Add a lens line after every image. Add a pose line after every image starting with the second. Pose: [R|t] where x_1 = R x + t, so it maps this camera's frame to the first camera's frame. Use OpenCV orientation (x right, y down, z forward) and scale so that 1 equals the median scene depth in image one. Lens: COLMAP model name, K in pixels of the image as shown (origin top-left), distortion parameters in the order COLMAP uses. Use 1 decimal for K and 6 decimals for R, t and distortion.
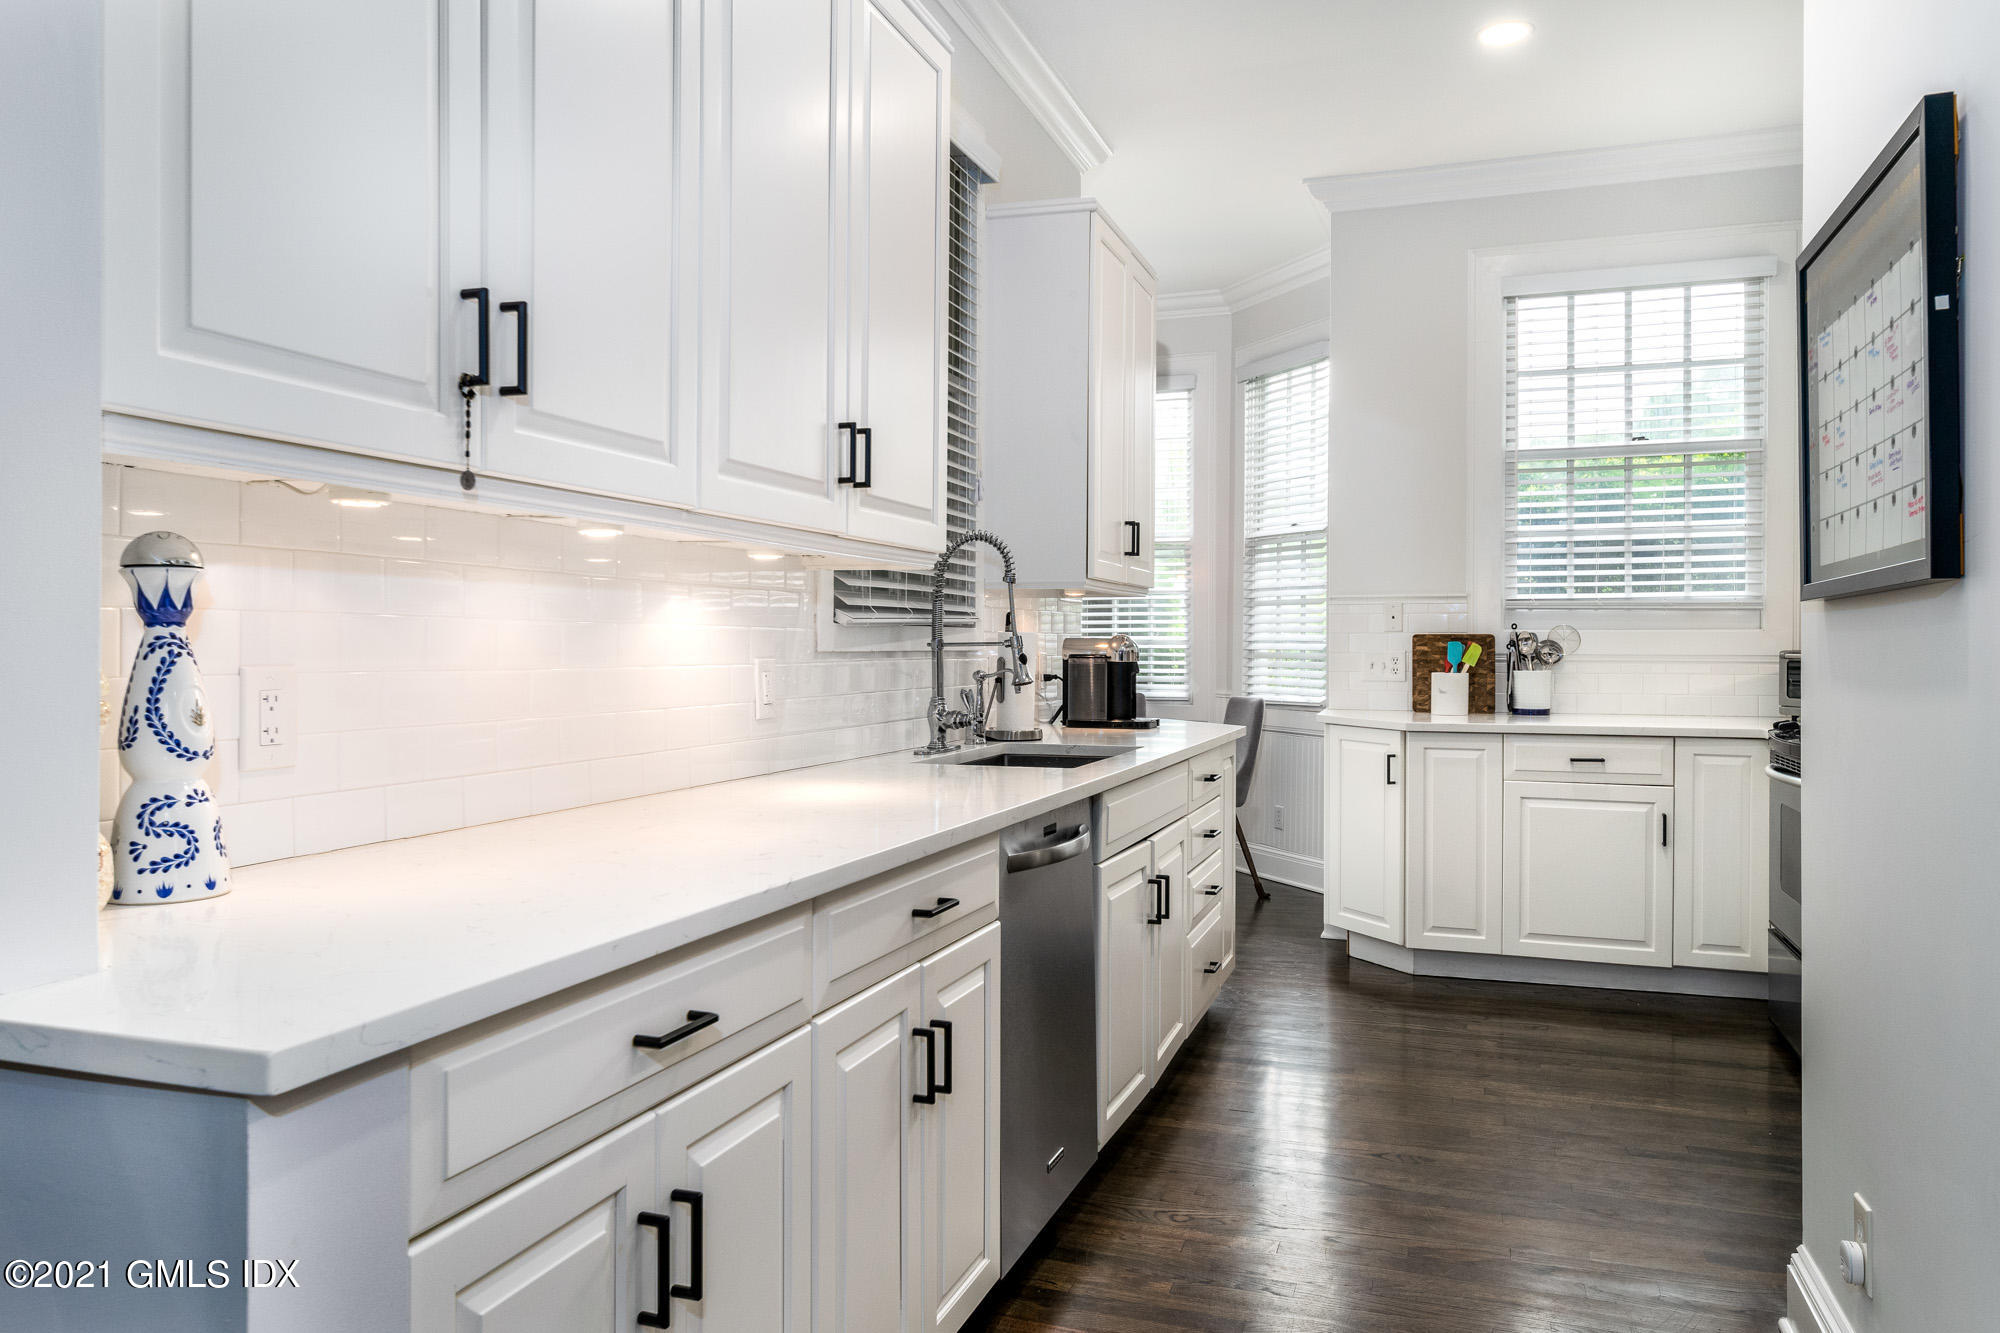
lens RADIAL K [[1383.8, 0, 998.3], [0, 1383.8, 640.7], [0, 0, 1]] dist [-0.002179, -0.000310]
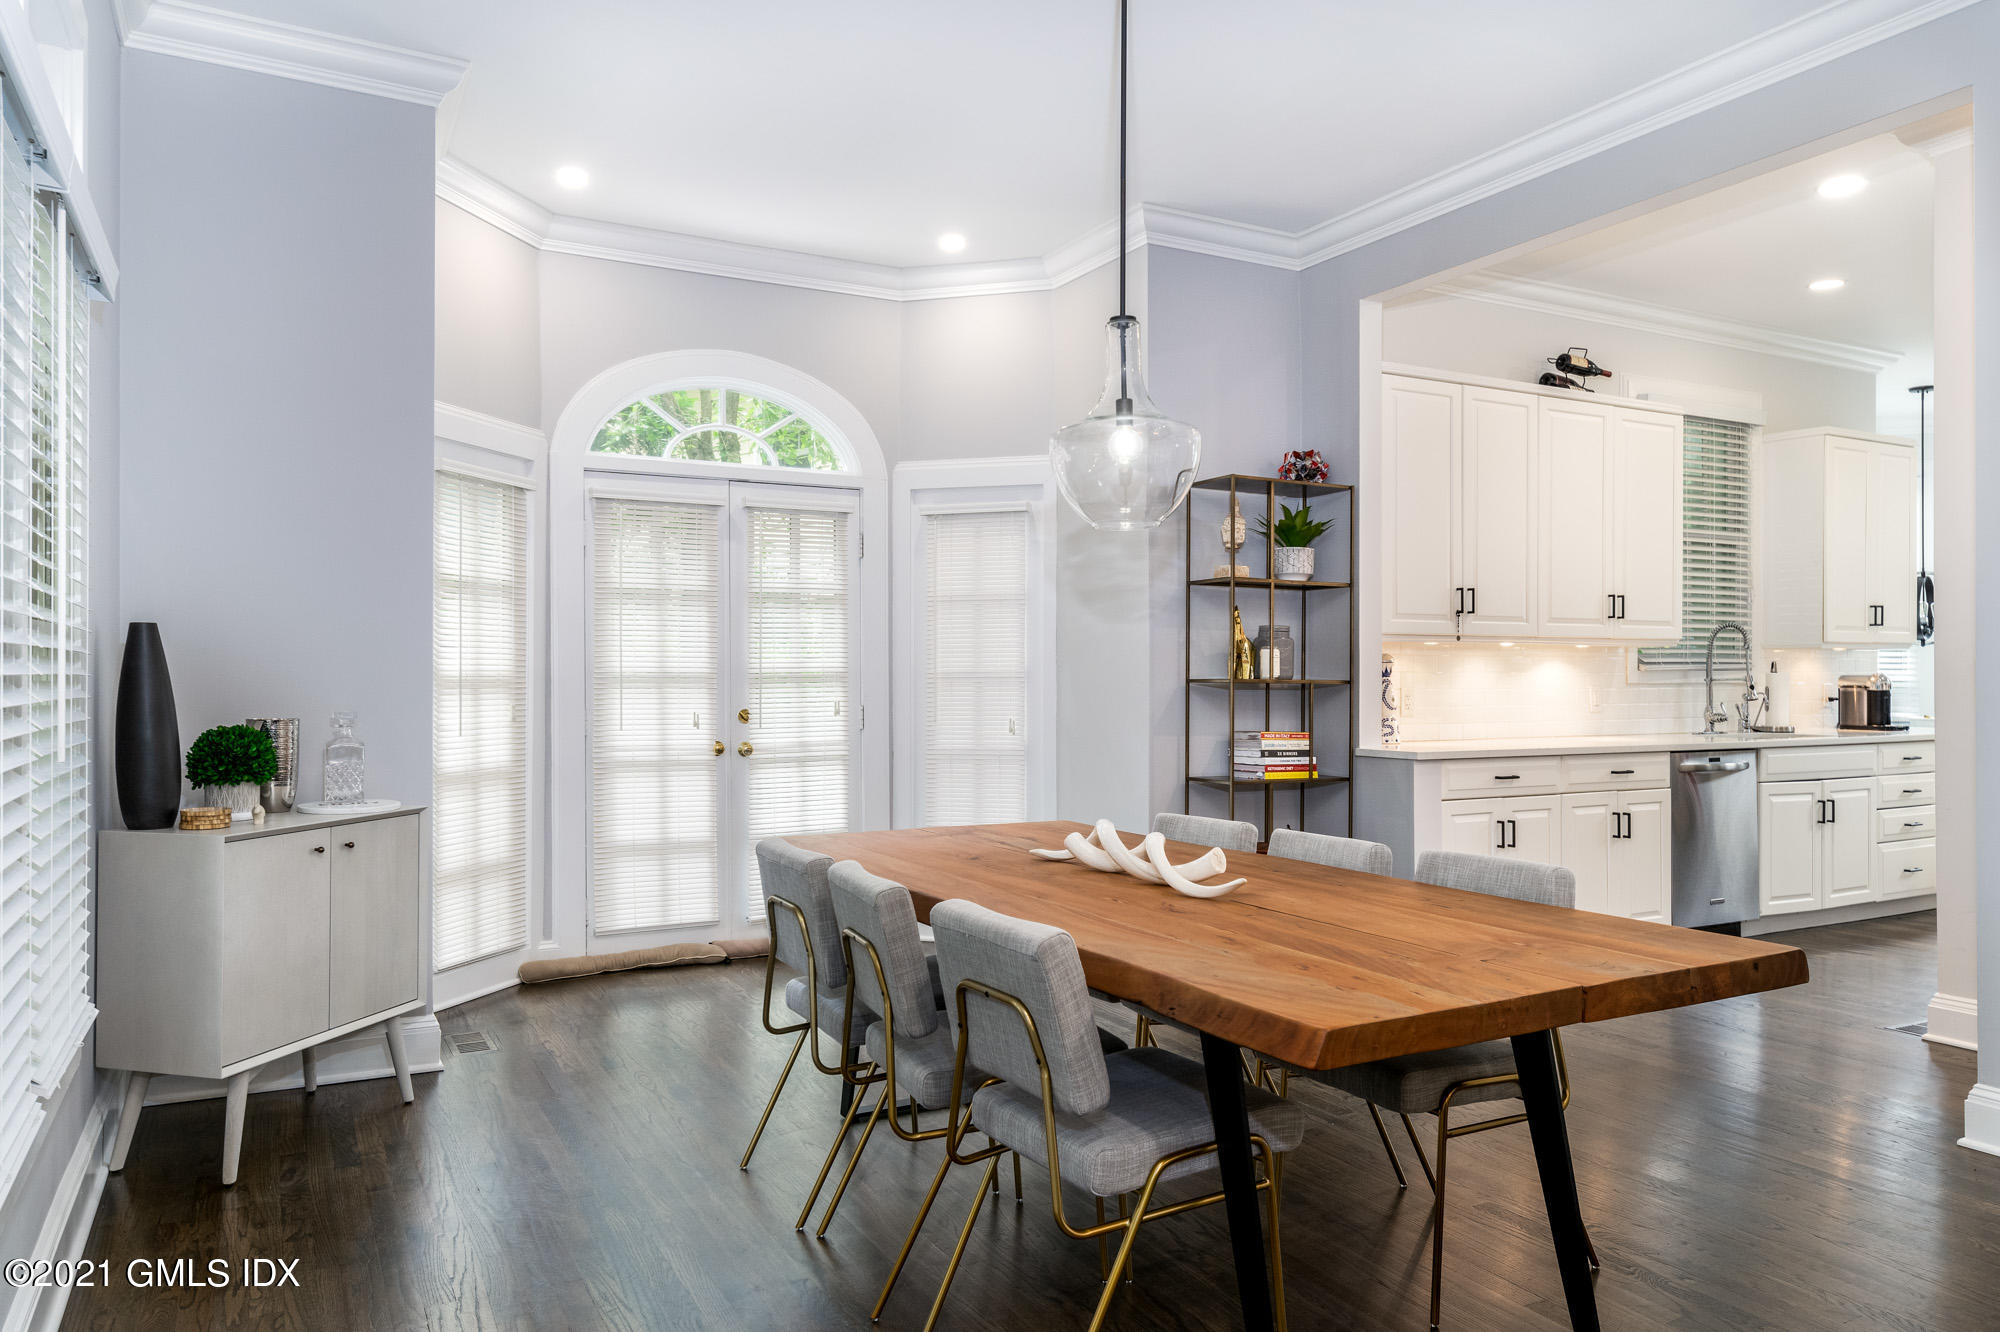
lens RADIAL K [[1350.3, 0, 1000.0], [0, 1350.3, 666.0], [0, 0, 1]] dist [-0.002962, -0.000928]
pose [[0.736800, -0.007290, -0.676072, 0.331719], [0.004377, 0.999972, -0.006013, -0.006374], [0.676097, 0.001471, 0.736811, -0.716818]]
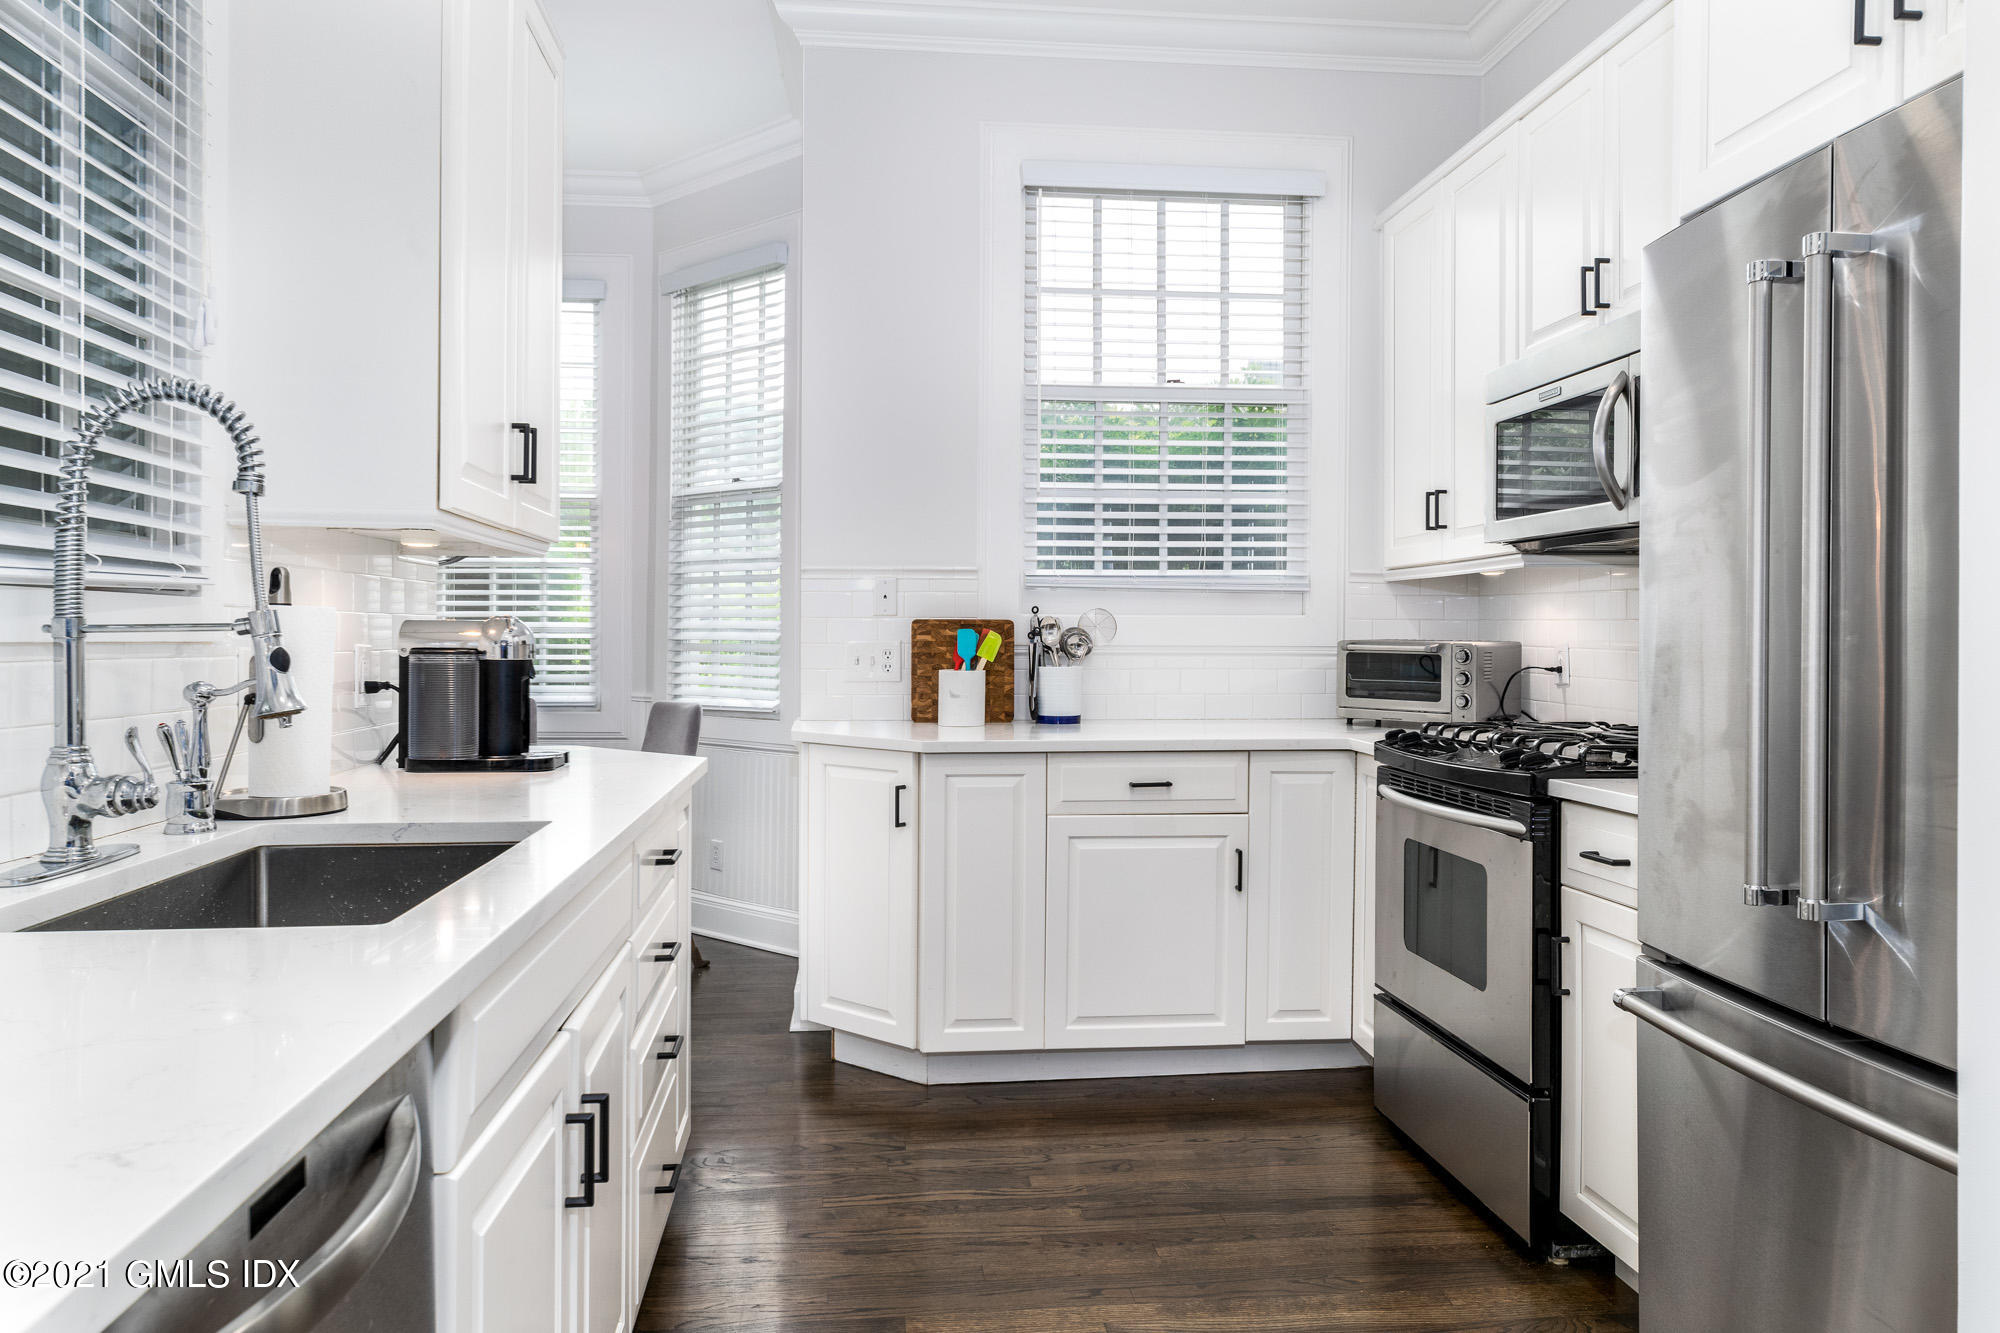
lens RADIAL K [[1383.8, 0, 998.3], [0, 1383.8, 640.7], [0, 0, 1]] dist [-0.002179, -0.000310]
pose [[0.907268, -0.000453, 0.420553, 0.025789], [-0.002477, 0.999976, 0.006421, 0.002068], [-0.420546, -0.006868, 0.907245, 0.305093]]
